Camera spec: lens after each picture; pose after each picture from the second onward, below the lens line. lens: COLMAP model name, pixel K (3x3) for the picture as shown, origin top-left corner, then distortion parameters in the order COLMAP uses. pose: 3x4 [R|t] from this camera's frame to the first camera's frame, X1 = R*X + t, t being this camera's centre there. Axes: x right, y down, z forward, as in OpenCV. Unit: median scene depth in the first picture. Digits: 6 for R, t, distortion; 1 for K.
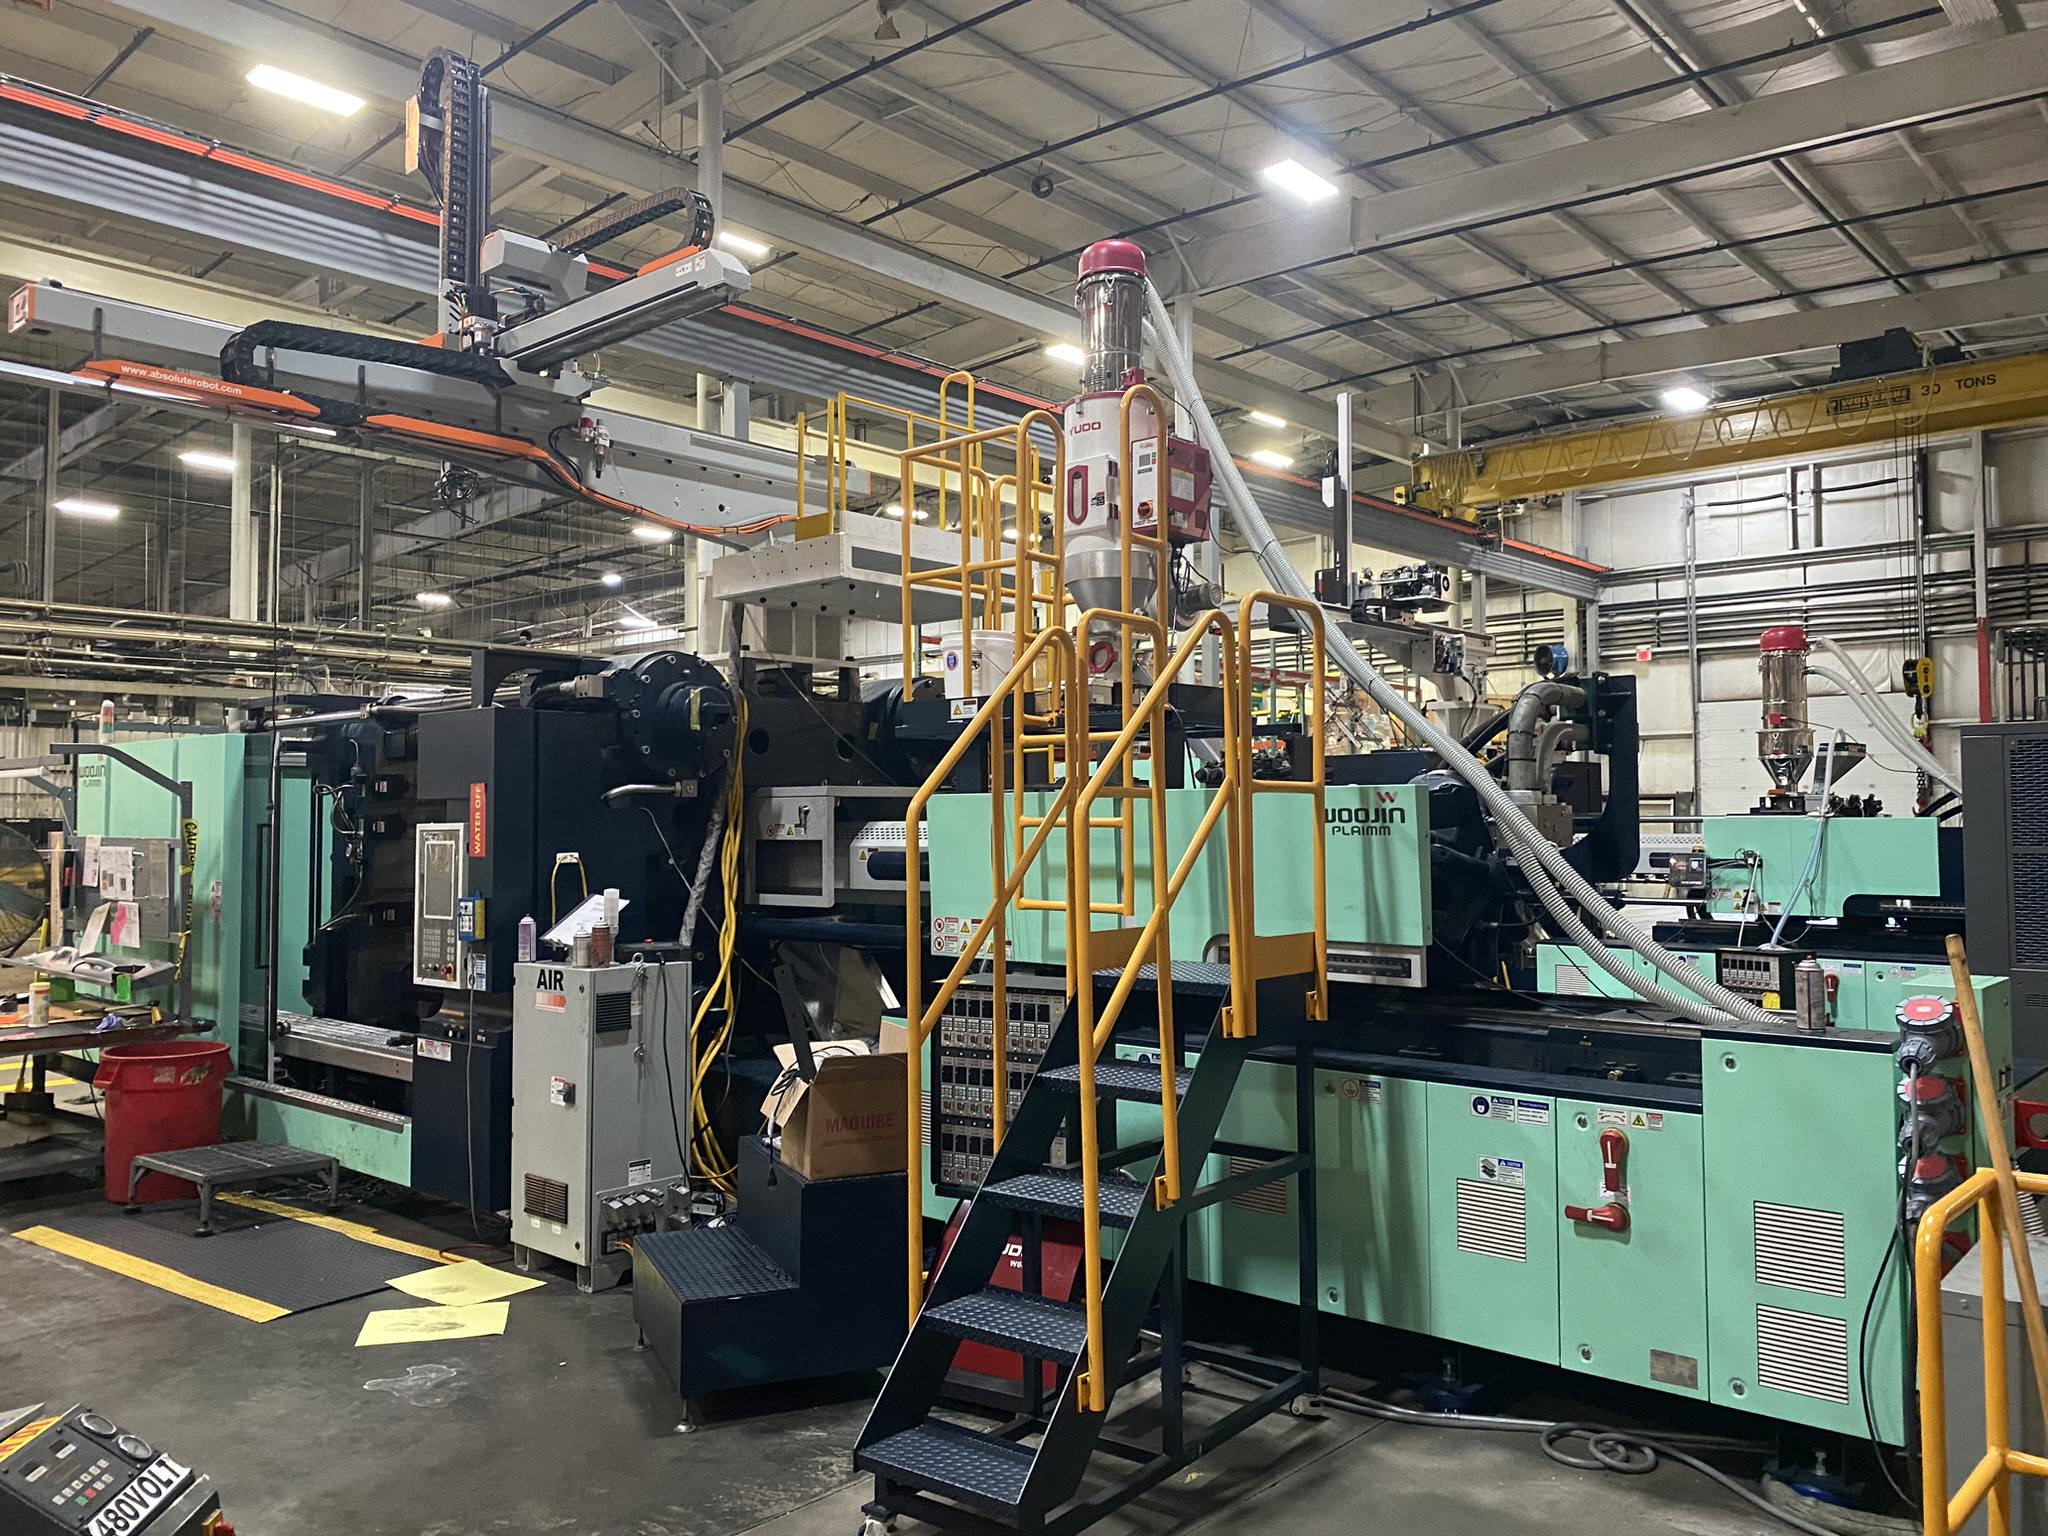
lens RADIAL K [[1555.1, 0, 1020.7], [0, 1555.1, 764.8], [0, 0, 1]] dist [0.008386, -0.026385]
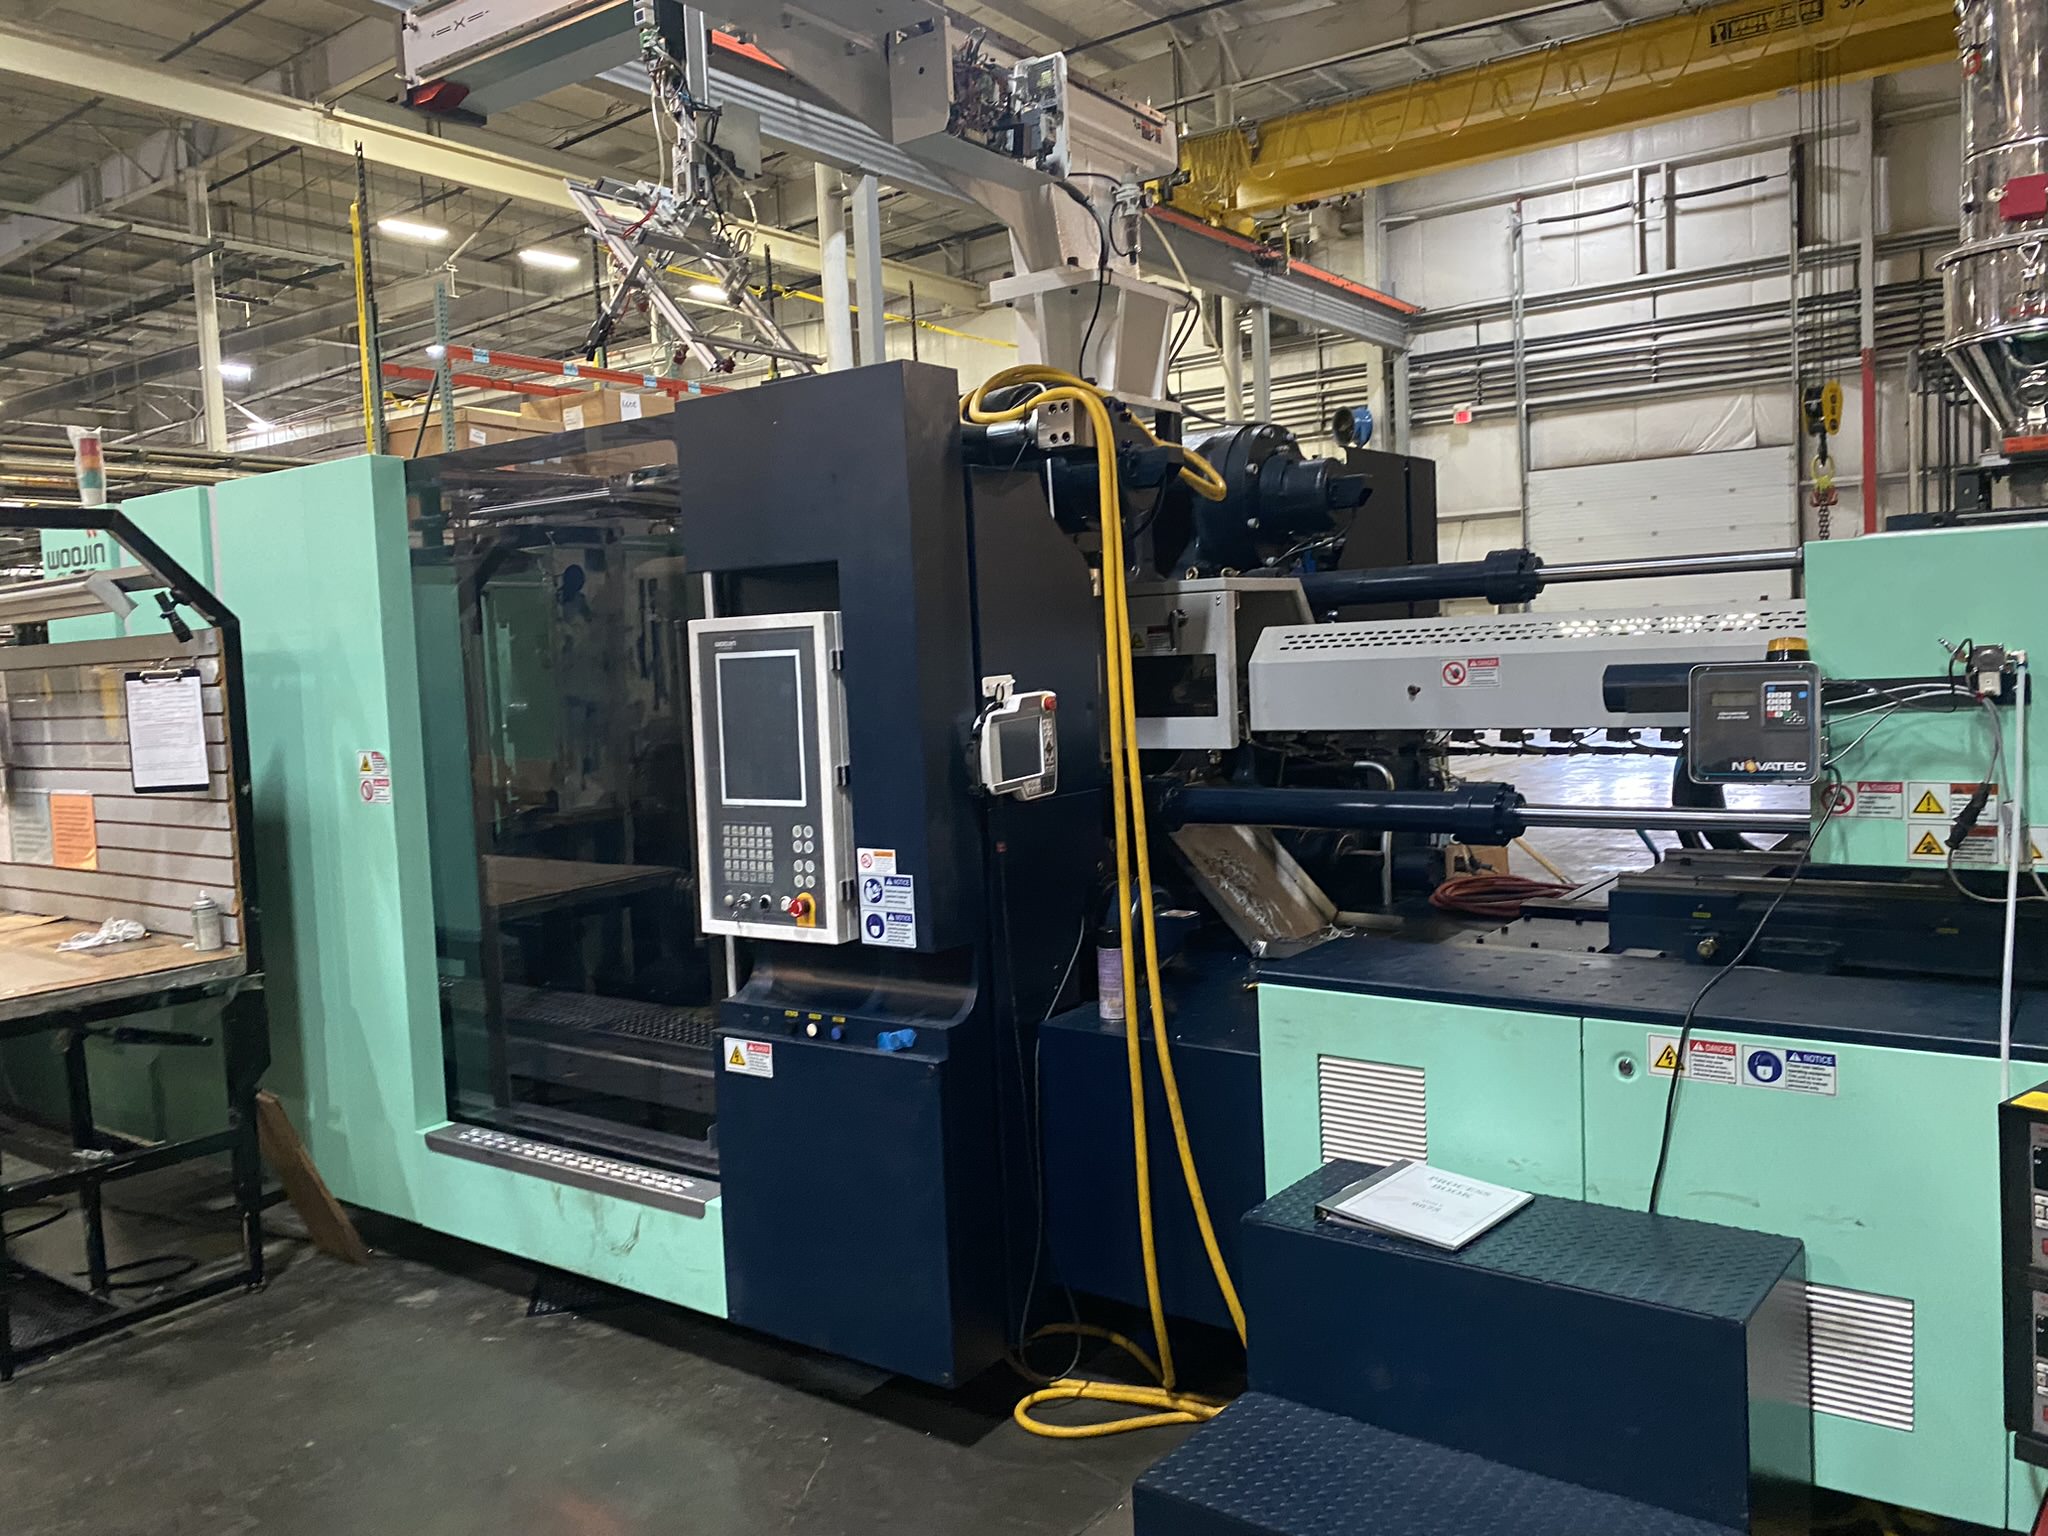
lens RADIAL K [[1555.1, 0, 1042.5], [0, 1555.1, 764.3], [0, 0, 1]] dist [0.008386, -0.026385]
pose [[0.991186, -0.050258, 0.122576, 0.082805], [0.036328, 0.992892, 0.113340, 0.011914], [-0.127401, -0.107888, 0.985966, 0.231627]]
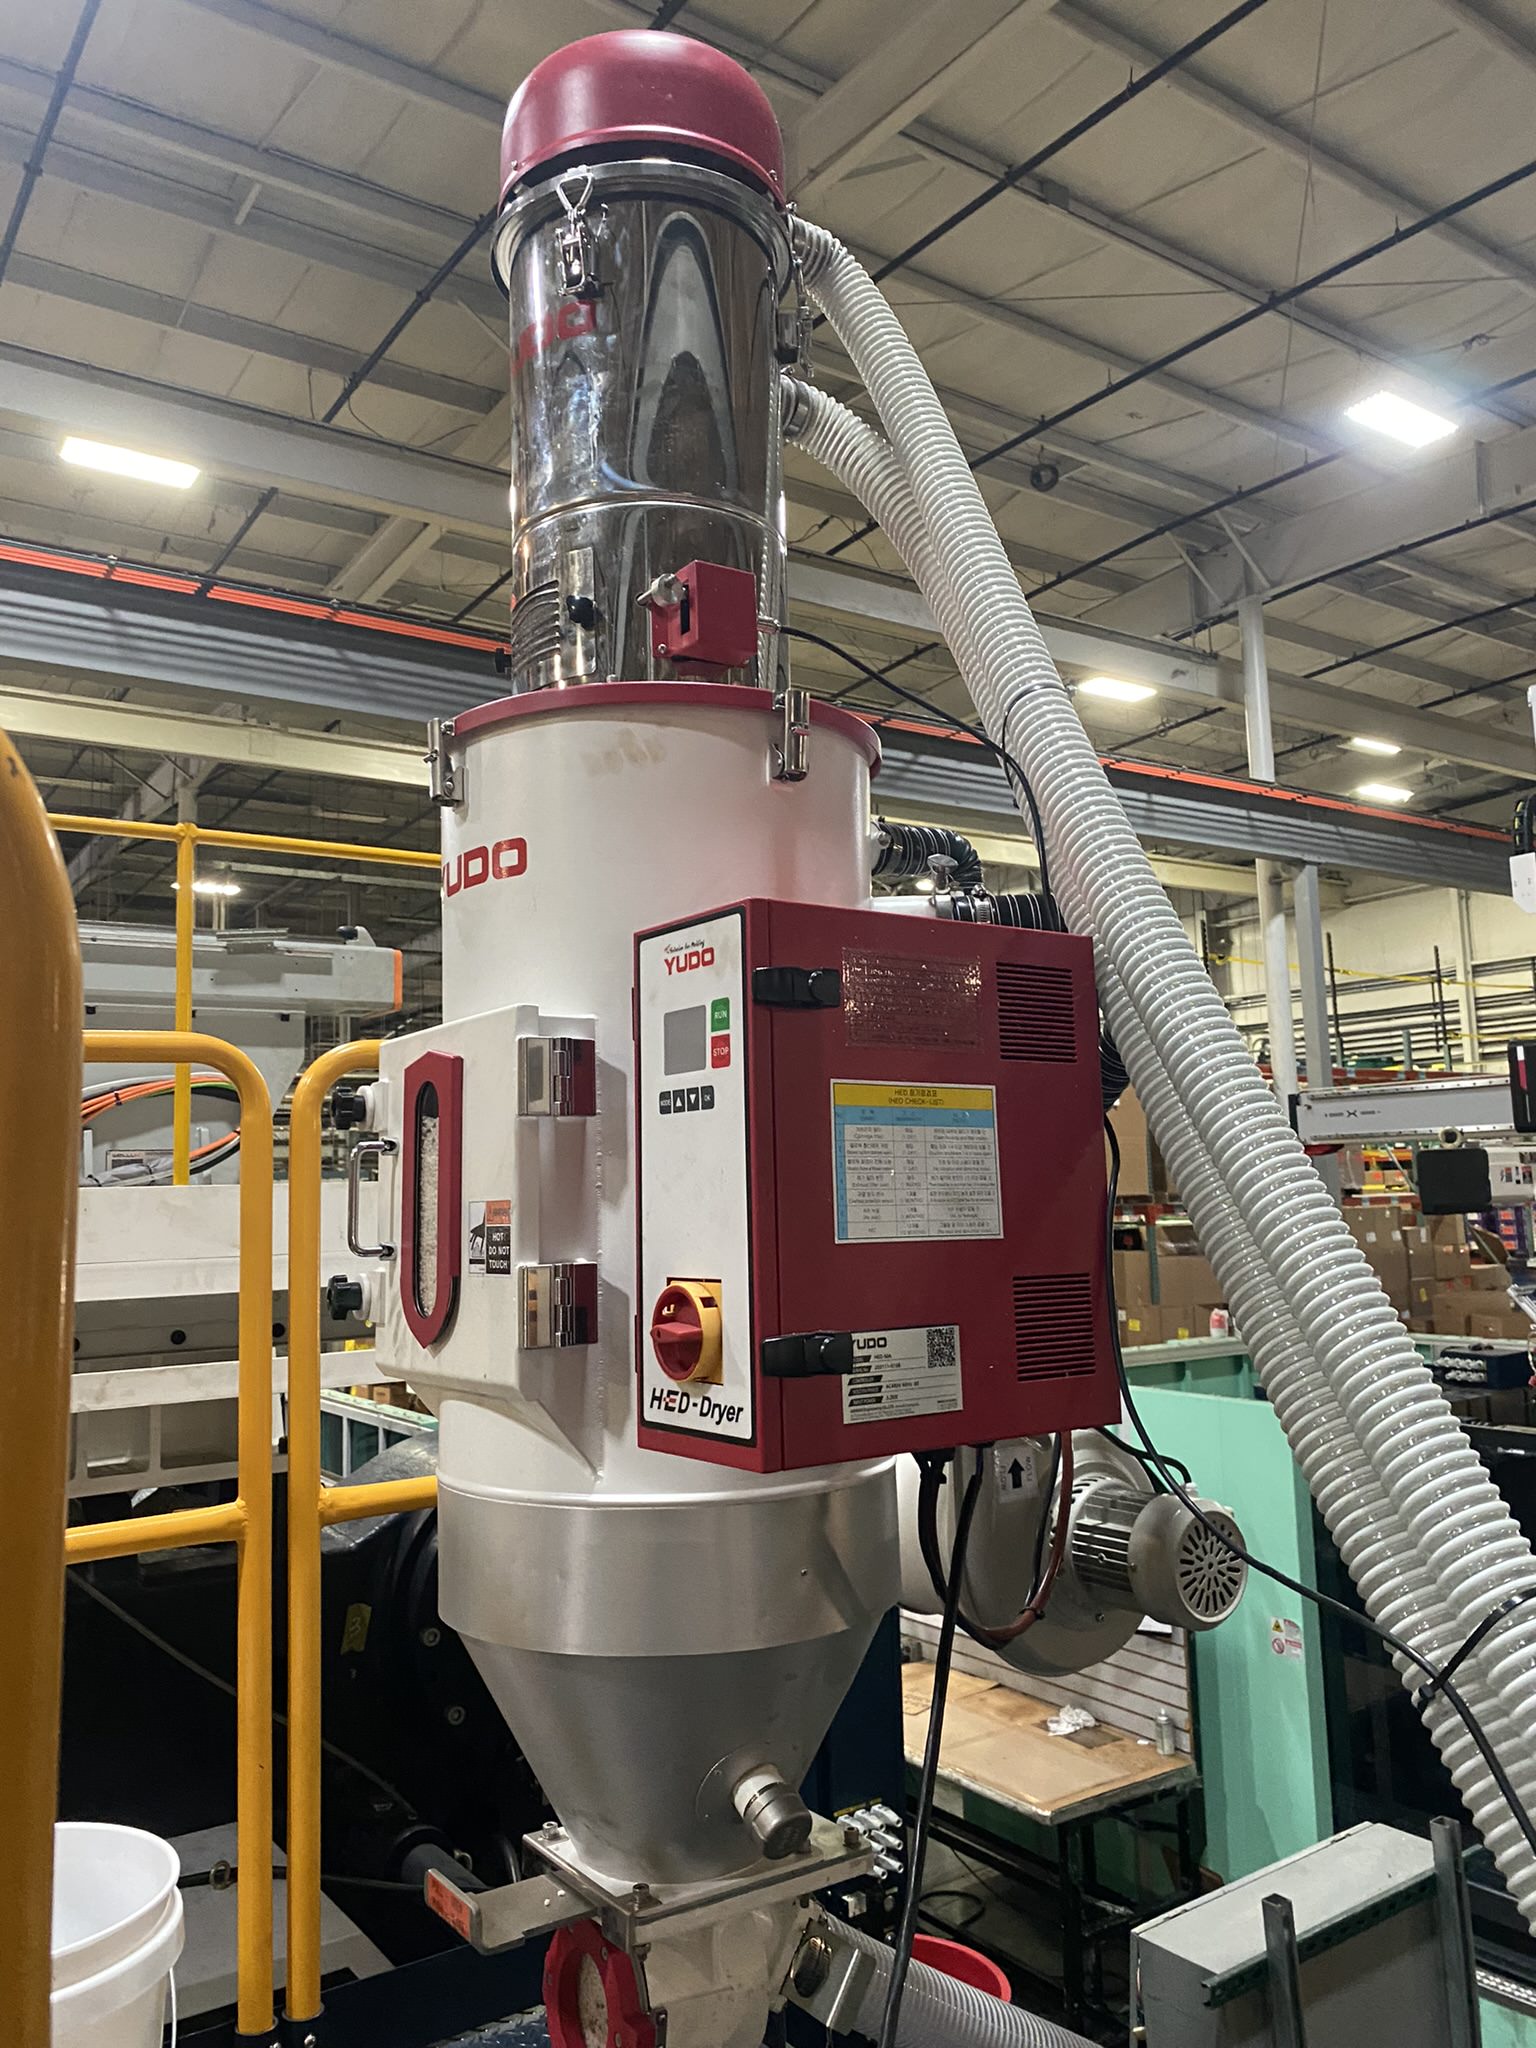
lens RADIAL K [[1555.1, 0, 747.7], [0, 1555.1, 989.9], [0, 0, 1]] dist [0.008386, -0.026385]
pose [[0.971208, -0.052883, -0.232289, 0.025919], [0.032576, 0.995372, -0.090406, -0.037426], [0.235995, 0.080236, 0.968436, 0.167246]]
